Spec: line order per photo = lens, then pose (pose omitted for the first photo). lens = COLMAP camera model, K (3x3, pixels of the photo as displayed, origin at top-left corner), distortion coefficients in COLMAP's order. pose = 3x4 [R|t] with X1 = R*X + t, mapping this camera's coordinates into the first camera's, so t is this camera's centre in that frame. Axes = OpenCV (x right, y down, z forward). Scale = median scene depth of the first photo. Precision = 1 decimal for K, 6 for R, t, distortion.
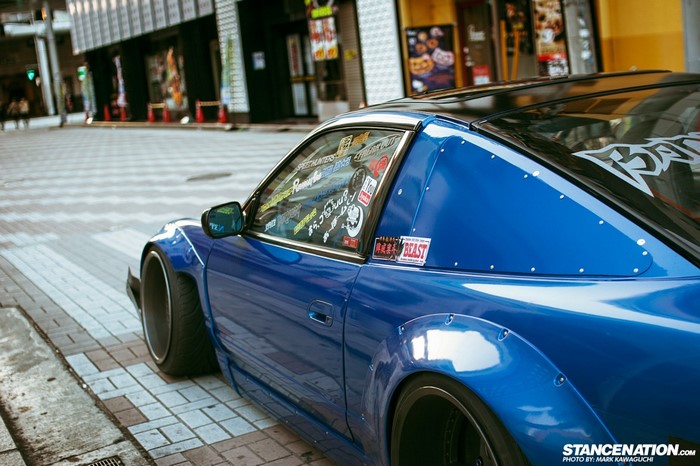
lens RADIAL K [[971.4, 0, 348.8], [0, 971.4, 233.5], [0, 0, 1]] dist [-0.087758, 0.000000]
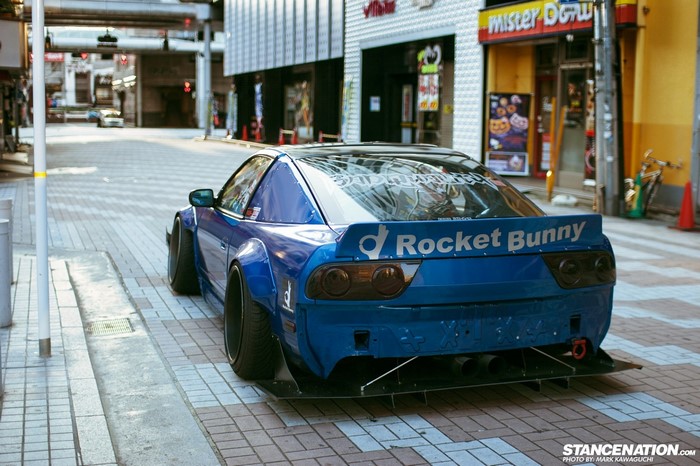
lens RADIAL K [[971.4, 0, 351.3], [0, 971.4, 232.6], [0, 0, 1]] dist [-0.087758, 0.000000]
pose [[0.980600, 0.139265, -0.137942, 0.063813], [-0.145103, 0.988861, -0.033161, 0.011166], [0.131787, 0.052534, 0.989885, -0.120680]]
